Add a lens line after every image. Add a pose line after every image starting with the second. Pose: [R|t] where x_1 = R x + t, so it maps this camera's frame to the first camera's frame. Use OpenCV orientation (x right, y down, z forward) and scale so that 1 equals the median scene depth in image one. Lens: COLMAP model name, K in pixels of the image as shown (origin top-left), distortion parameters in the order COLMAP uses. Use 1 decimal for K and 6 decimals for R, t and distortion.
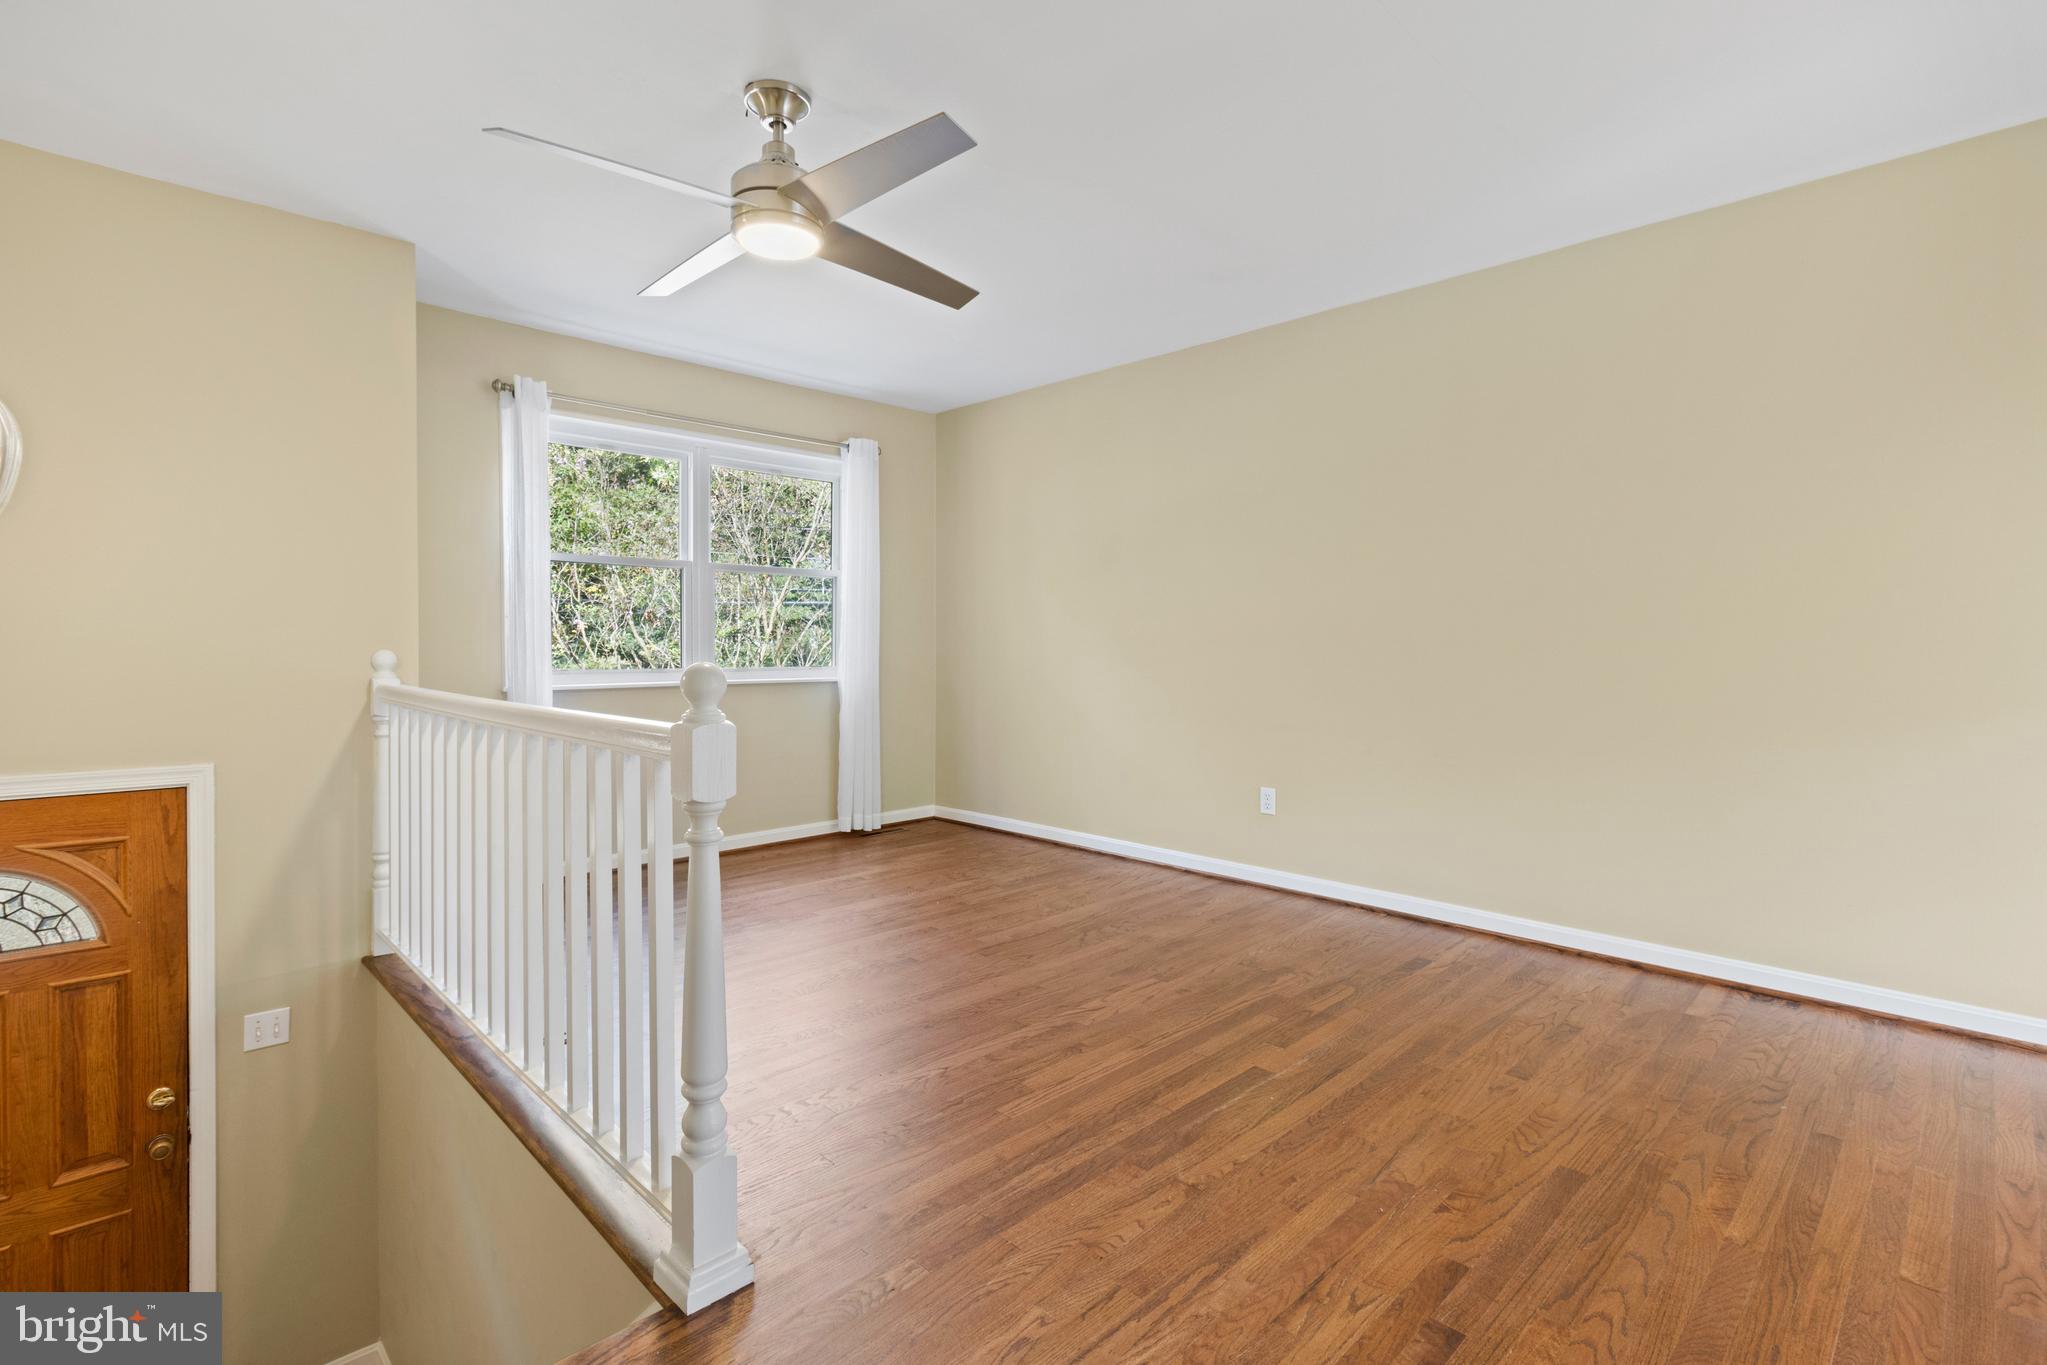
lens RADIAL K [[951.0, 0, 1012.4], [0, 951.0, 649.0], [0, 0, 1]] dist [0.001296, 0.000818]
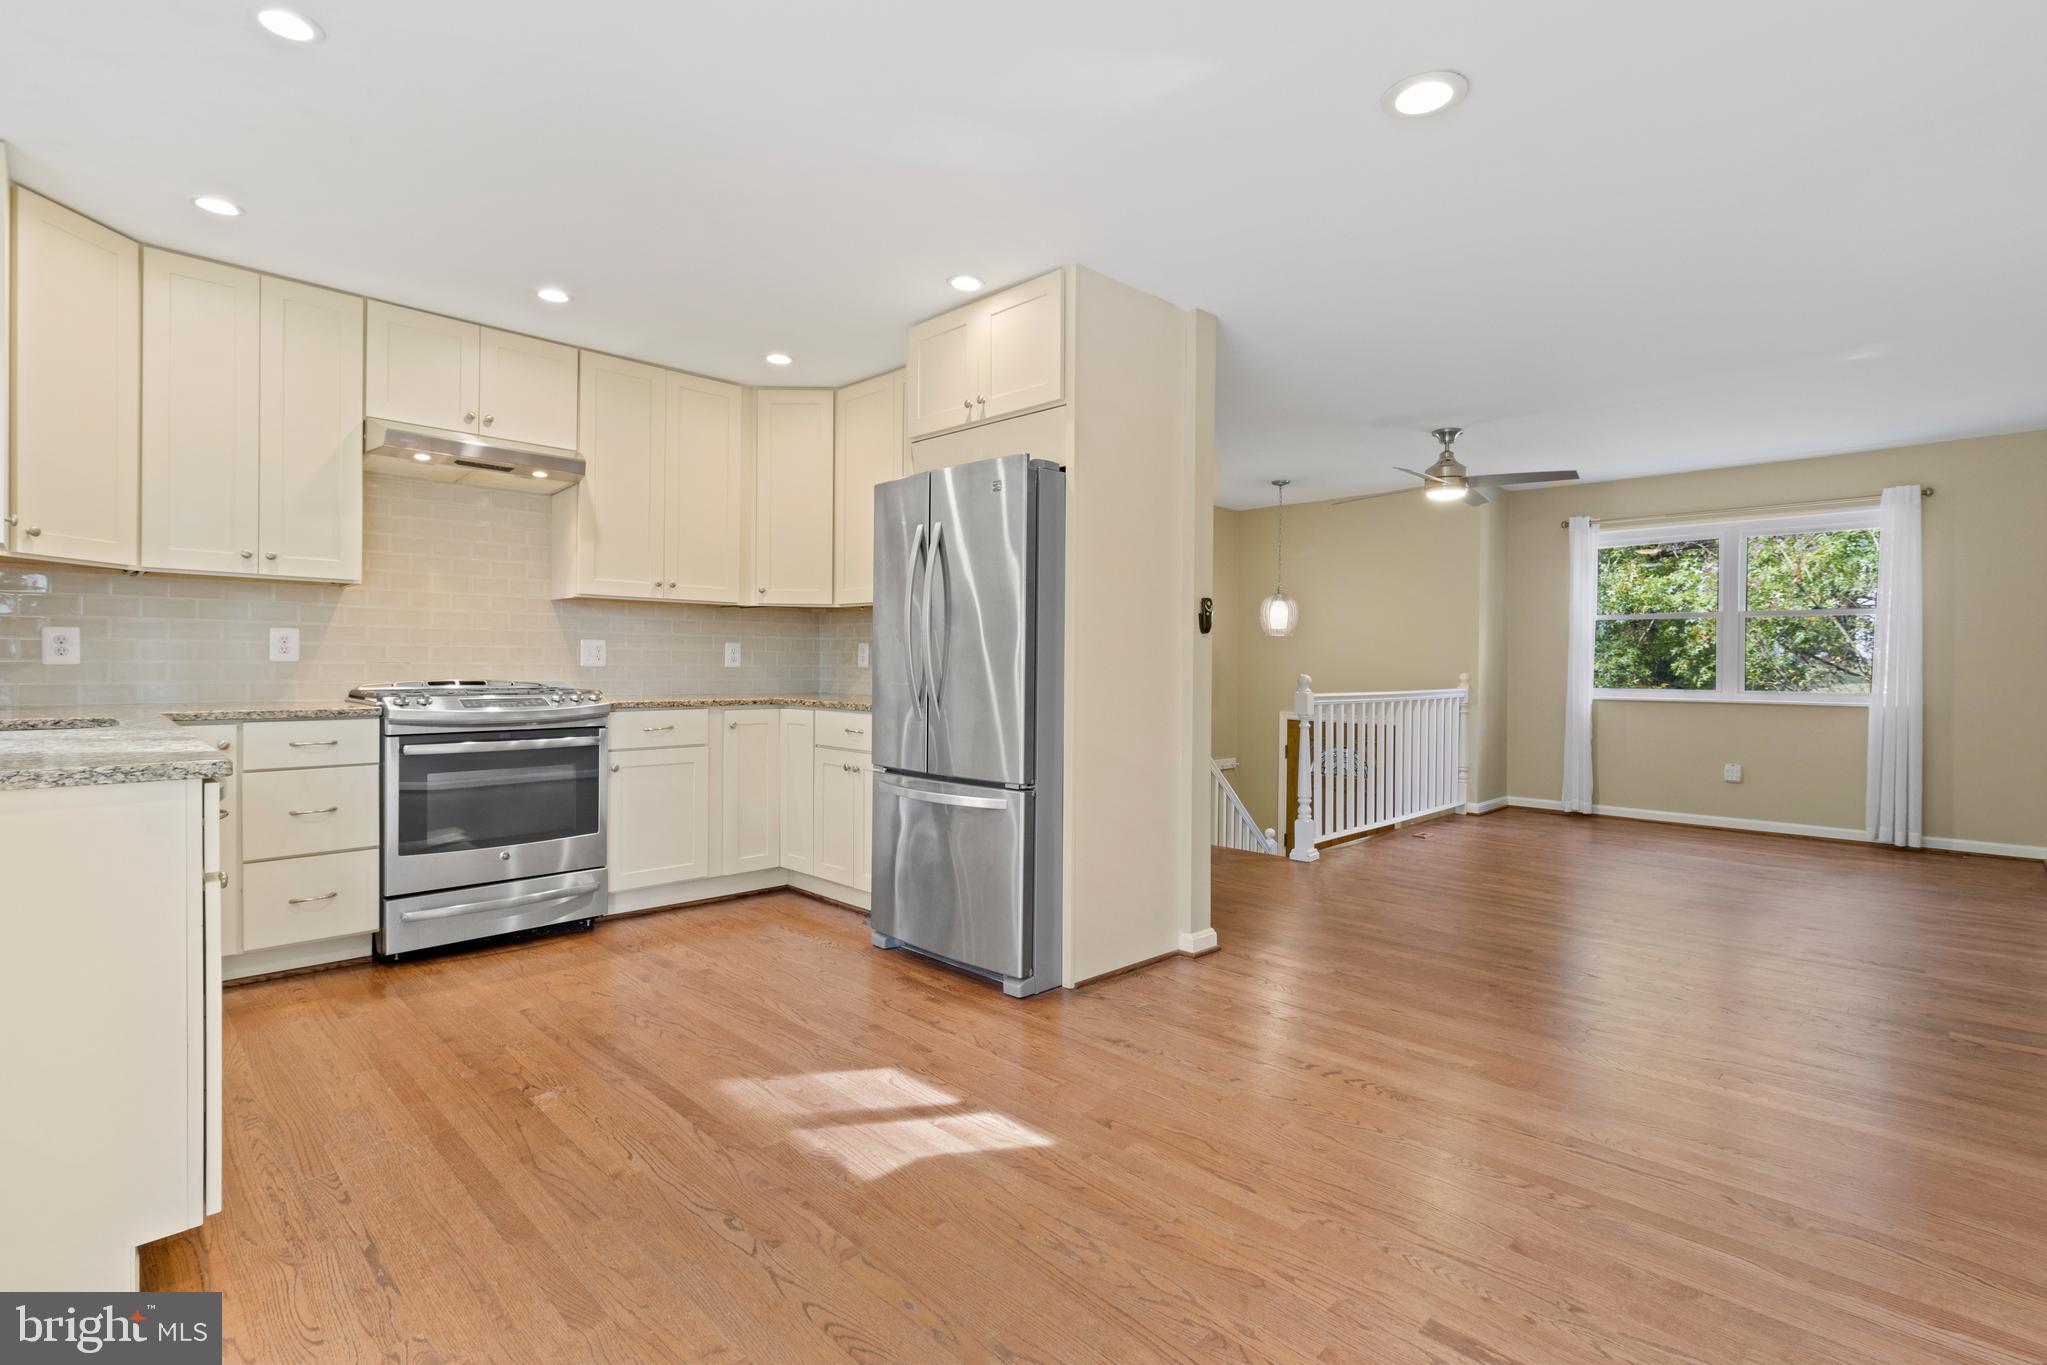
lens RADIAL K [[951.0, 0, 1025.1], [0, 951.0, 673.3], [0, 0, 1]] dist [0.001296, 0.000818]
pose [[0.022531, 0.009081, -0.999705, 1.667997], [-0.014227, 0.999860, 0.008761, -0.003774], [0.999645, 0.014026, 0.022657, -0.048465]]
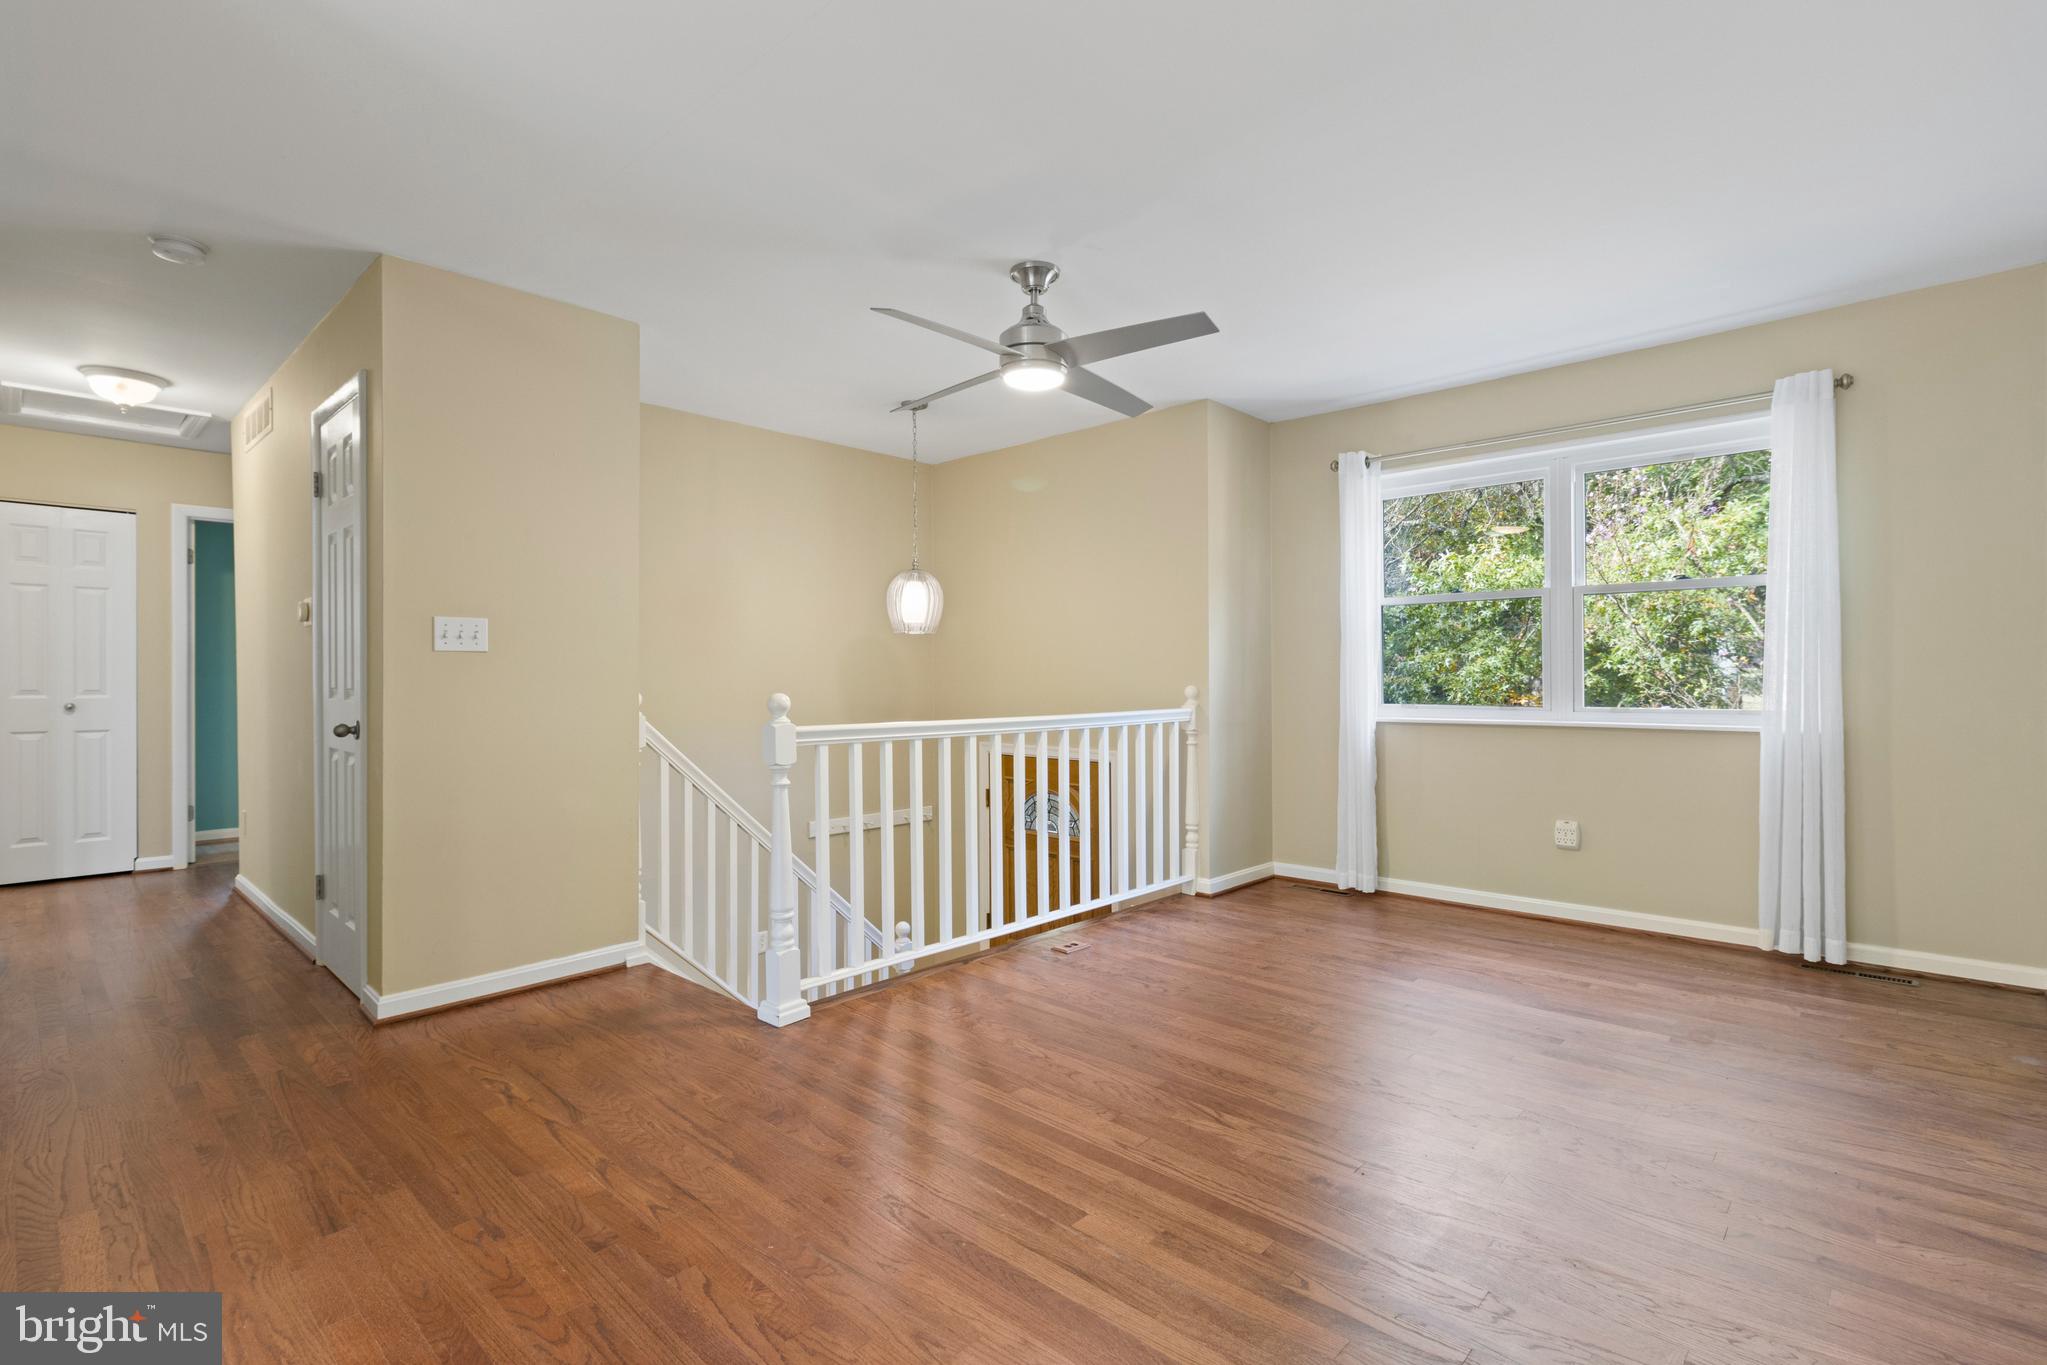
lens RADIAL K [[951.0, 0, 1029.5], [0, 951.0, 677.8], [0, 0, 1]] dist [0.001296, 0.000818]
pose [[0.053264, -0.000298, -0.998580, 0.885331], [-0.002127, 0.999998, -0.000412, -0.010184], [0.998578, 0.002146, 0.053263, 0.764077]]
